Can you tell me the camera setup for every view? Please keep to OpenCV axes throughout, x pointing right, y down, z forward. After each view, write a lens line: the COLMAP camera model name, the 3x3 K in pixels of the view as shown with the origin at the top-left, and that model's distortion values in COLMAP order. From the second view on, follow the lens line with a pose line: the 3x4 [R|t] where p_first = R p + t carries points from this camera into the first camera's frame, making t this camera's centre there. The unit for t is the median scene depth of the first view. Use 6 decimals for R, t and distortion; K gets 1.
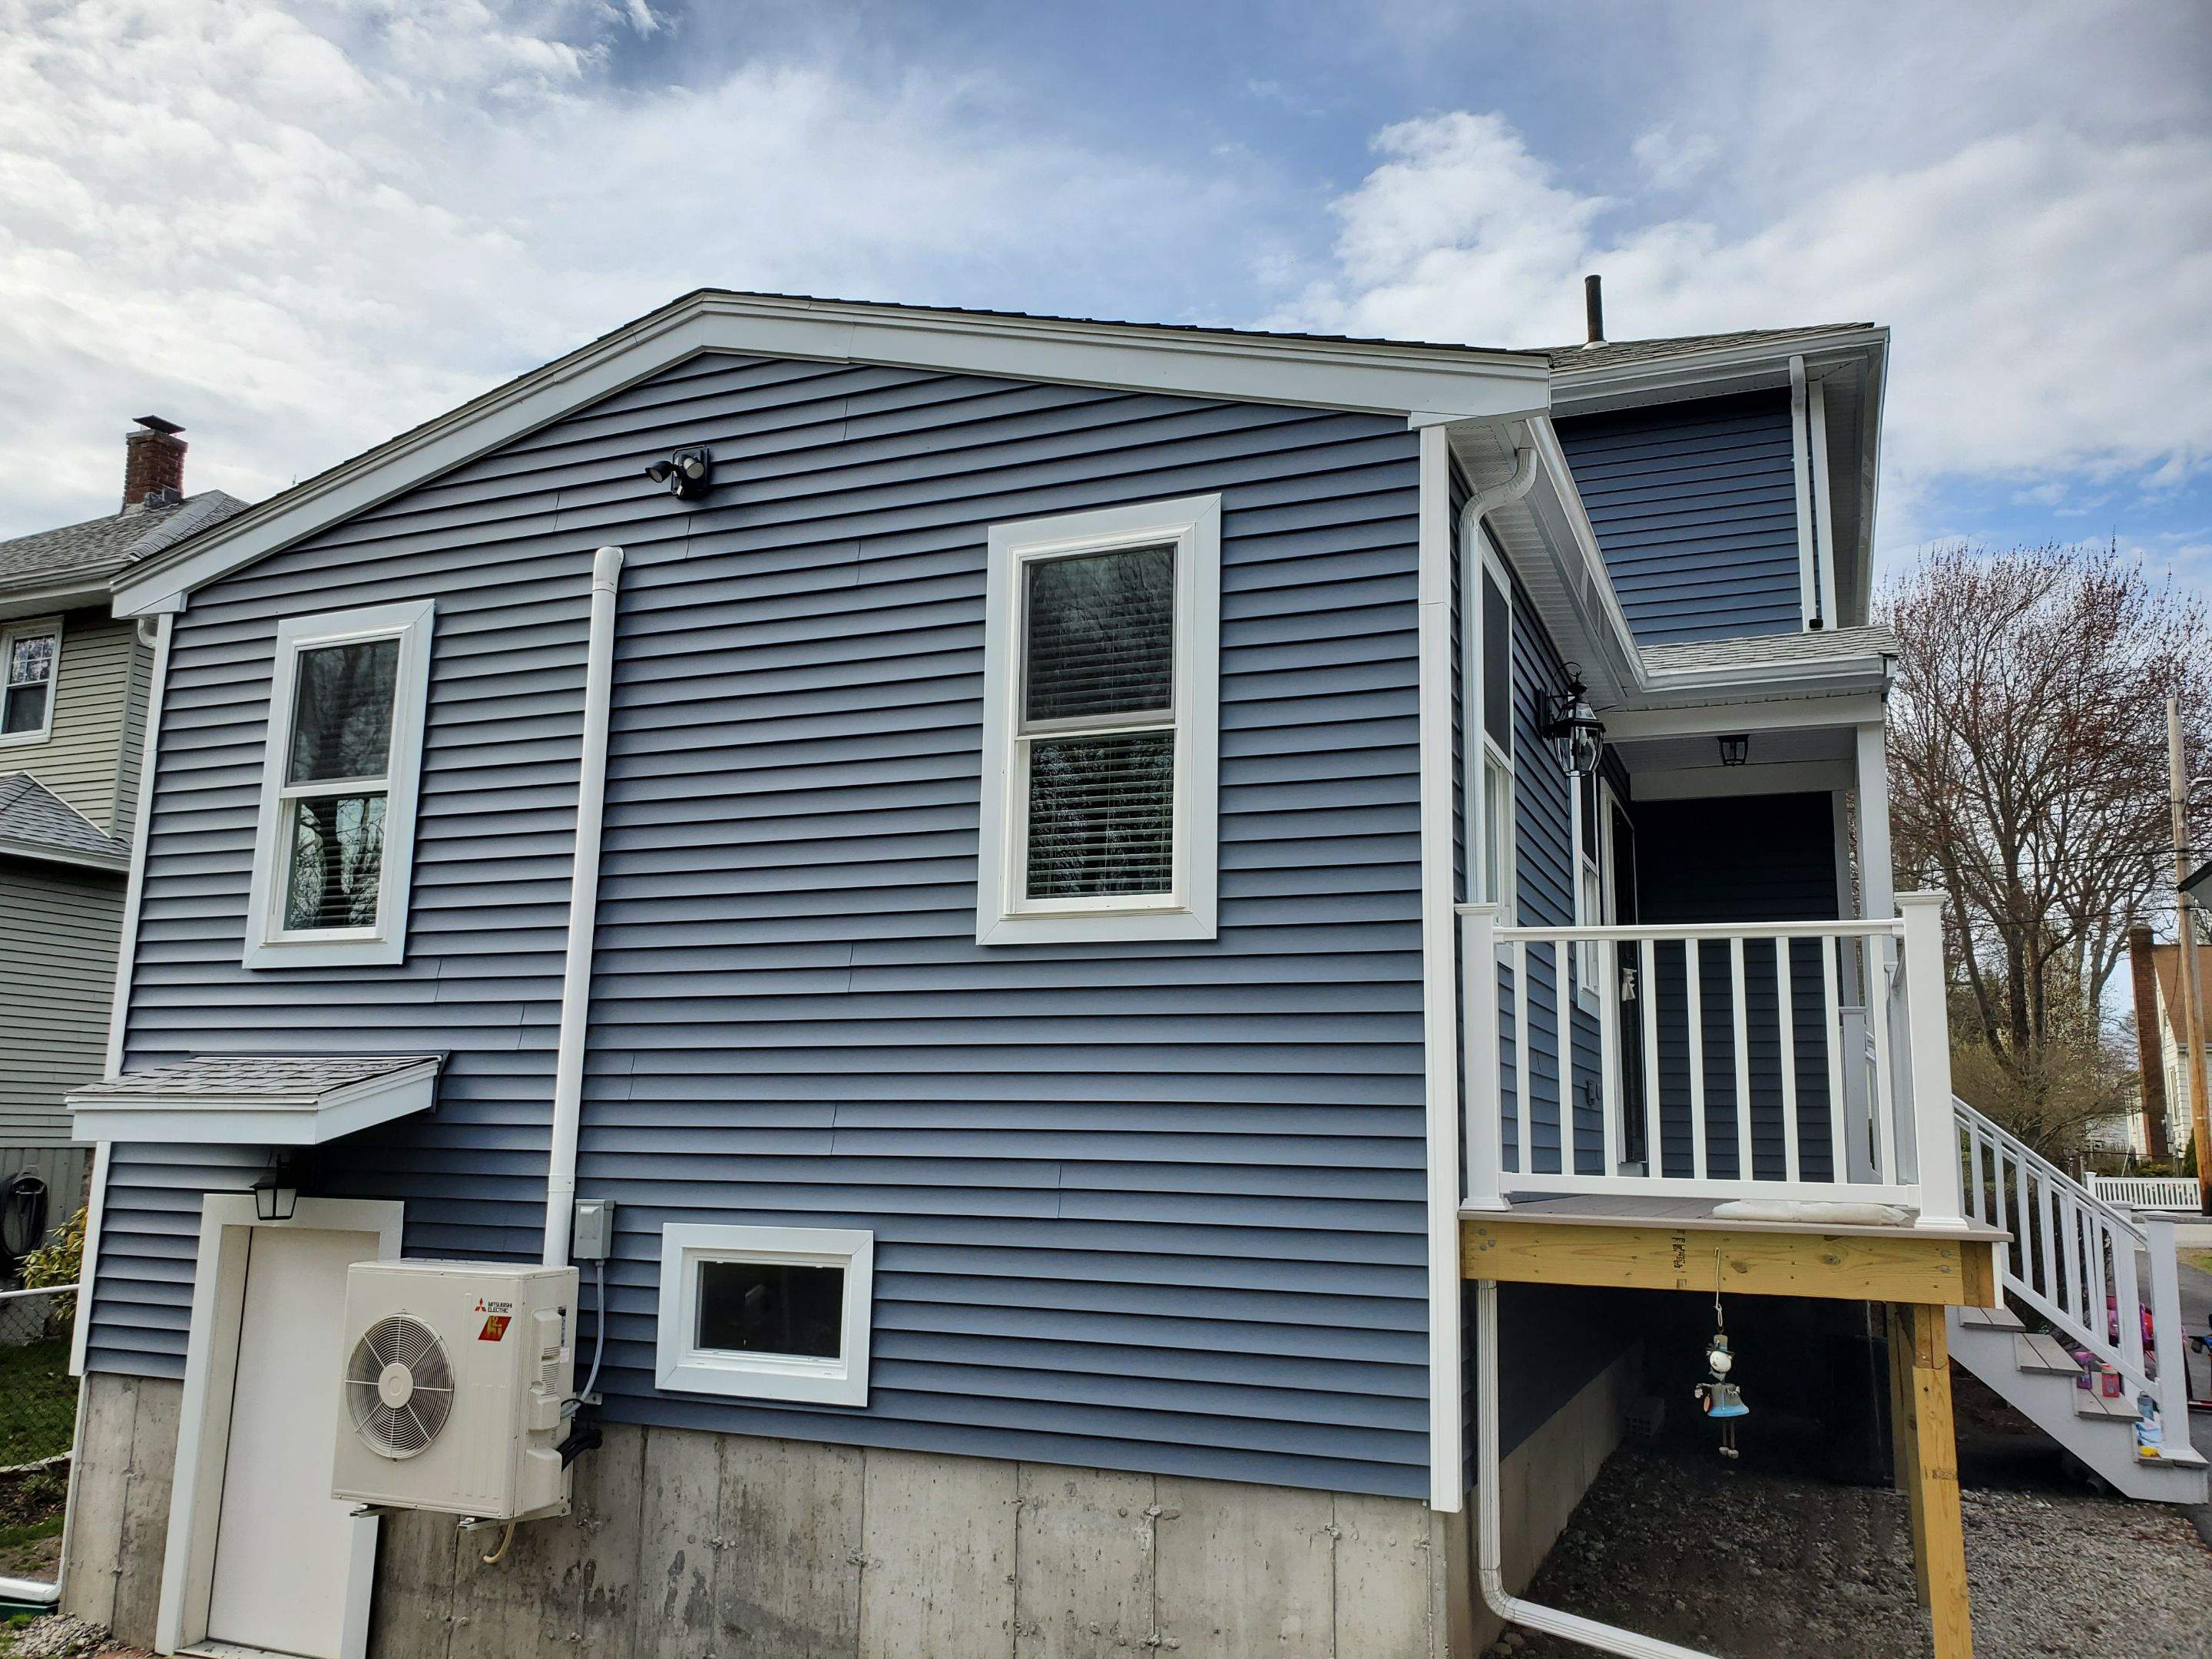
lens RADIAL K [[1759.2, 0, 1082.1], [0, 1759.2, 844.9], [0, 0, 1]] dist [-0.003336, 0.014804]
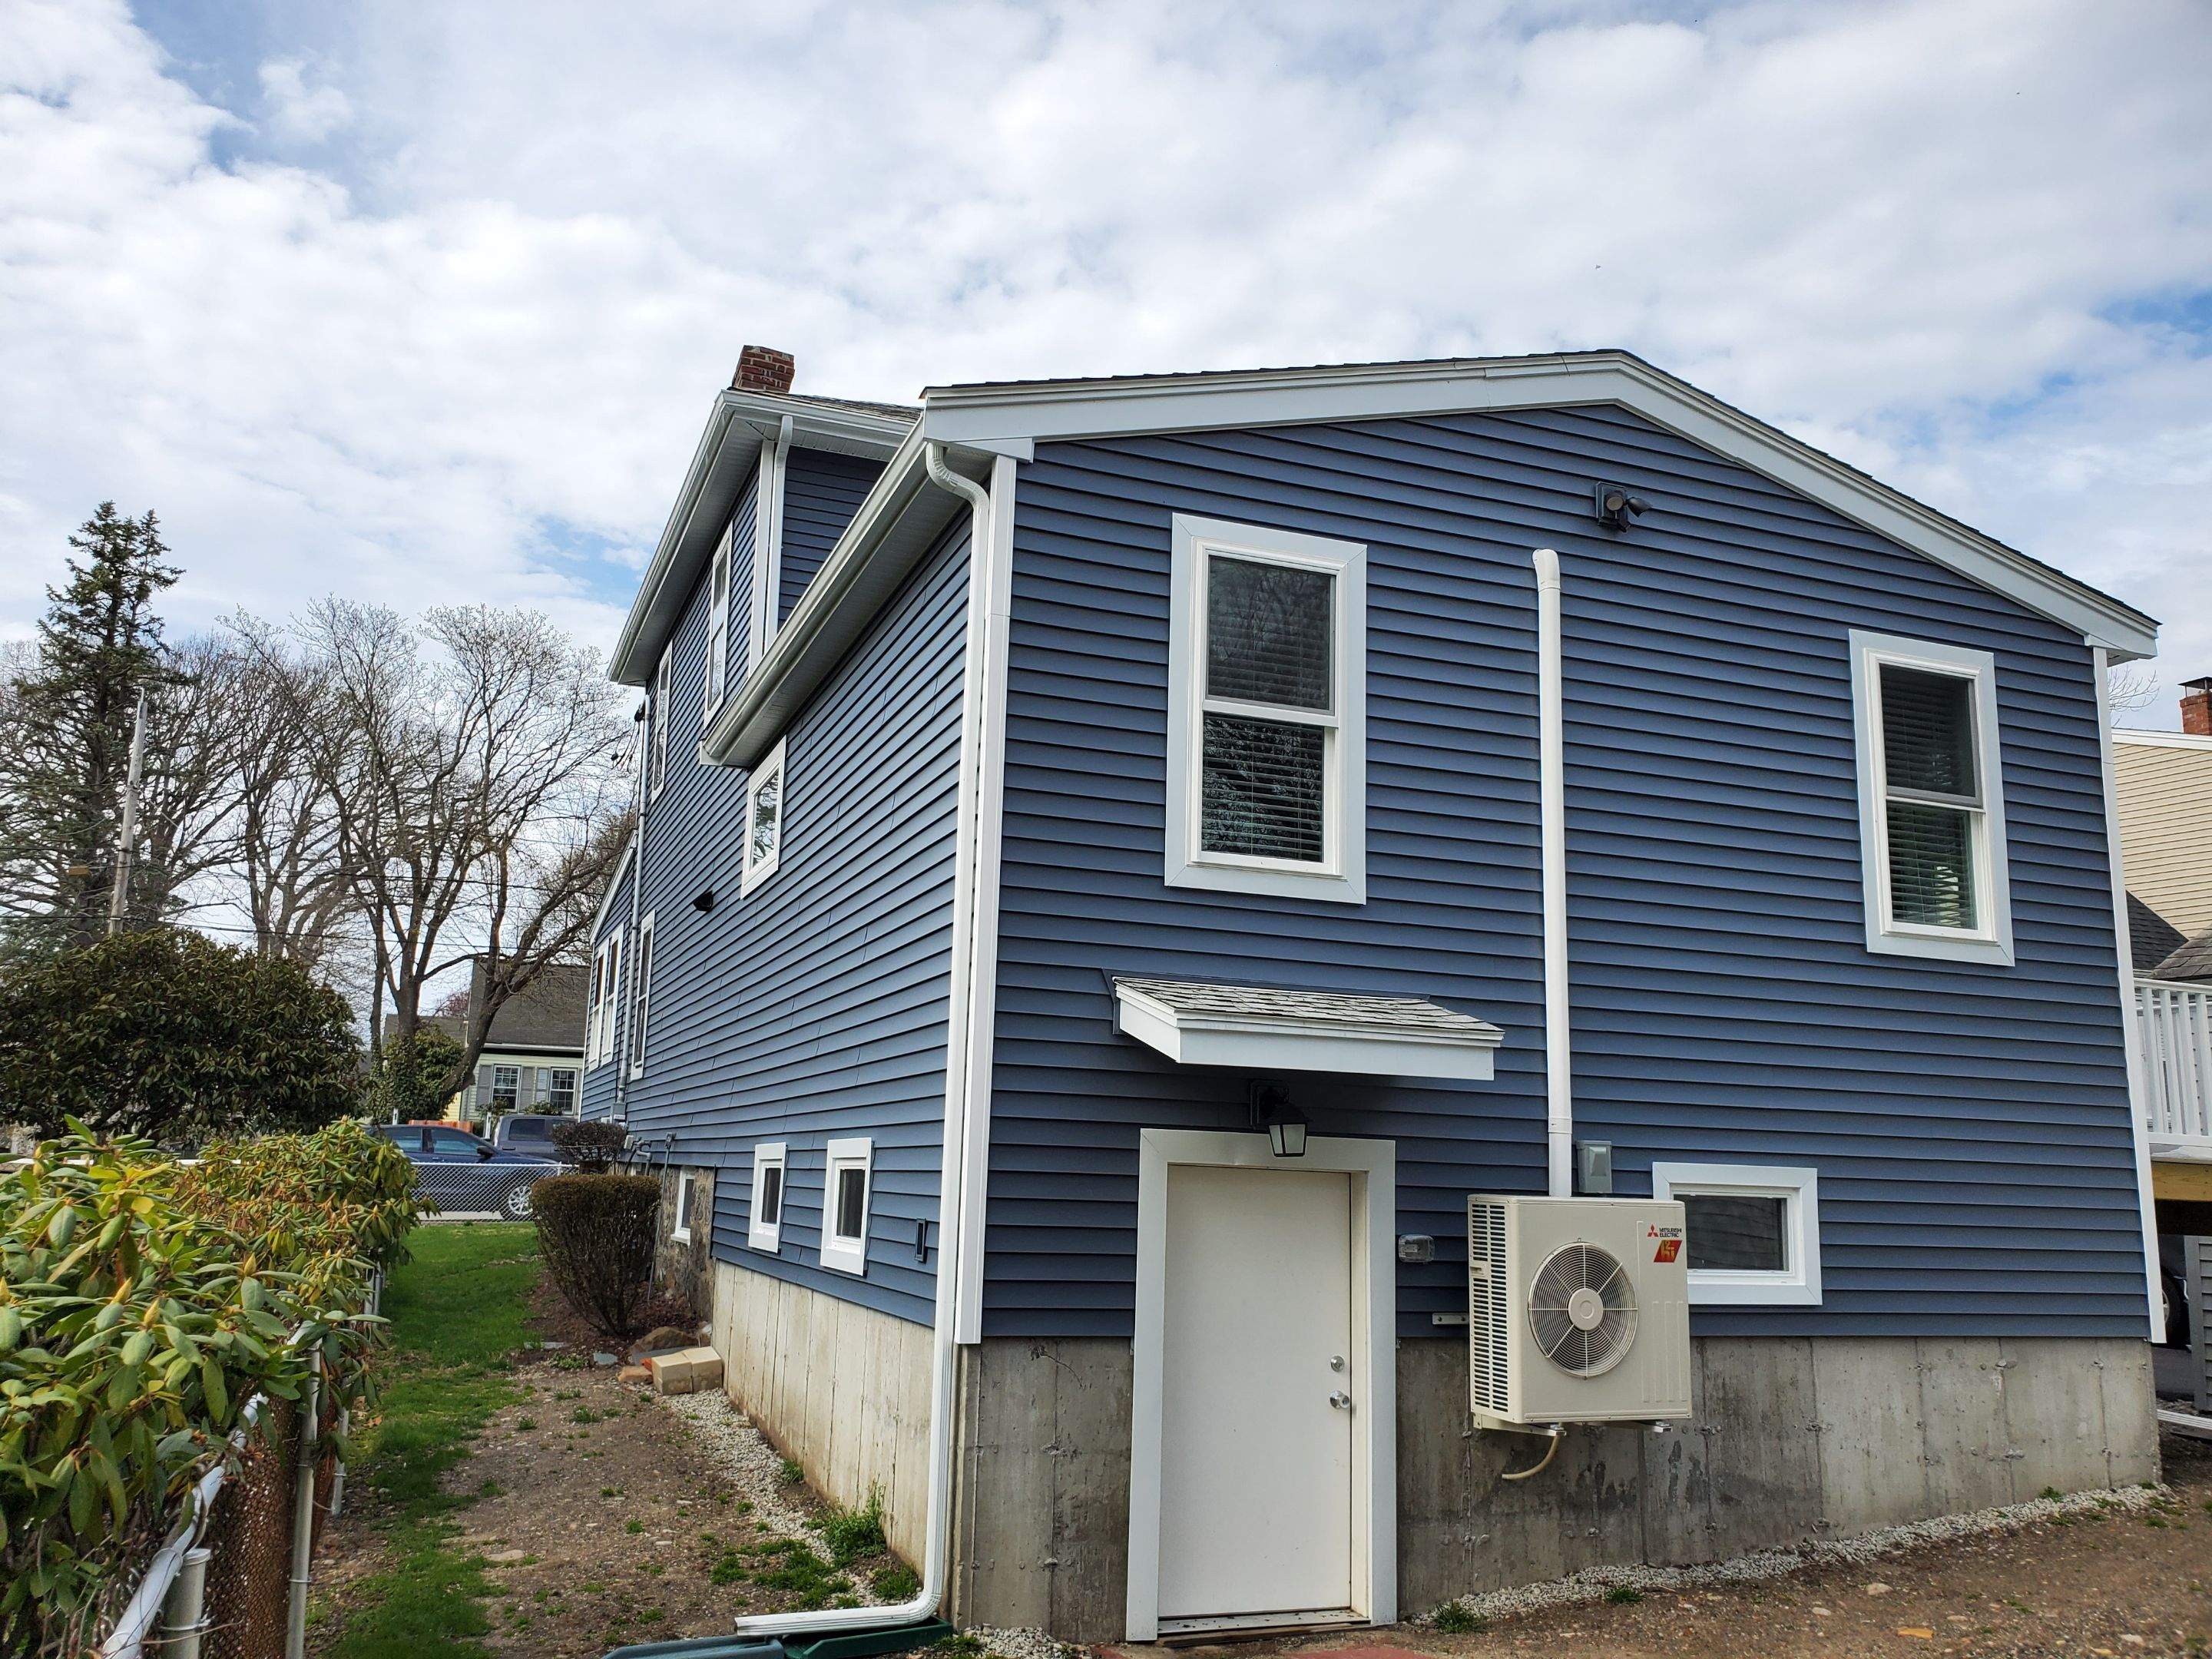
lens RADIAL K [[1759.2, 0, 1085.9], [0, 1759.2, 824.6], [0, 0, 1]] dist [-0.003336, 0.014804]
pose [[0.718986, 0.139212, 0.680940, -1.386790], [-0.135500, 0.989012, -0.059123, 0.120965], [-0.681688, -0.049758, 0.729949, 0.443867]]
